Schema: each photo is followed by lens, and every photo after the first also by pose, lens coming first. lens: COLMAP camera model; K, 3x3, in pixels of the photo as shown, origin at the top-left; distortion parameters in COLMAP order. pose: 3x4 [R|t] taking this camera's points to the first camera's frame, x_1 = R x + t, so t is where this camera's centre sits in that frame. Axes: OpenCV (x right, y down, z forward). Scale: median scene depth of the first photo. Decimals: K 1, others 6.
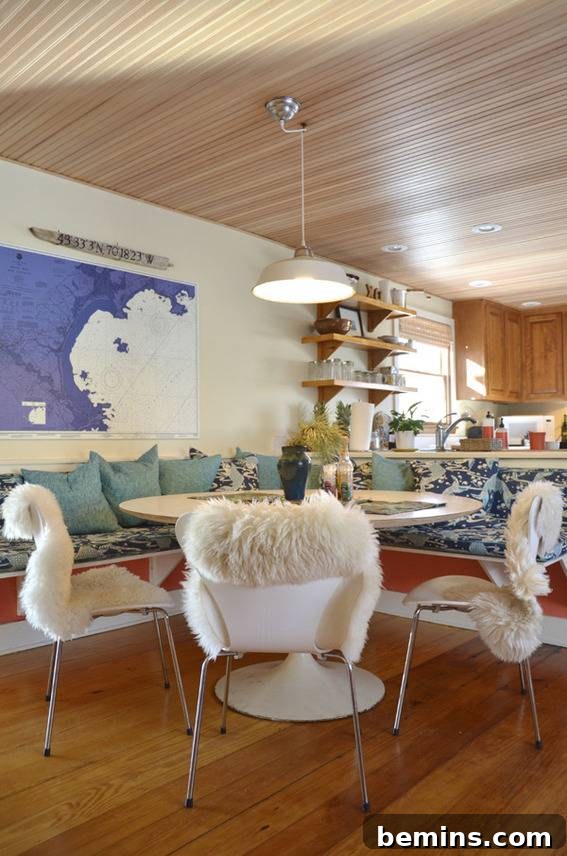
lens RADIAL K [[670.8, 0, 283.7], [0, 670.8, 426.2], [0, 0, 1]] dist [-0.087920, 0.020433]
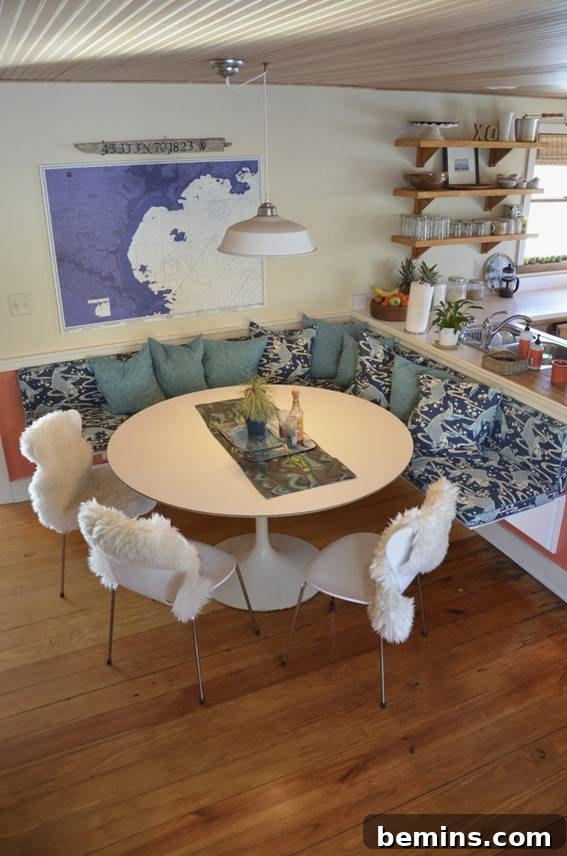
lens RADIAL K [[670.8, 0, 288.5], [0, 670.8, 424.4], [0, 0, 1]] dist [-0.087920, 0.020433]
pose [[0.920377, 0.161033, -0.356335, 0.380424], [0.008950, 0.902354, 0.430903, -0.324083], [0.390930, -0.399783, 0.829064, 0.039091]]
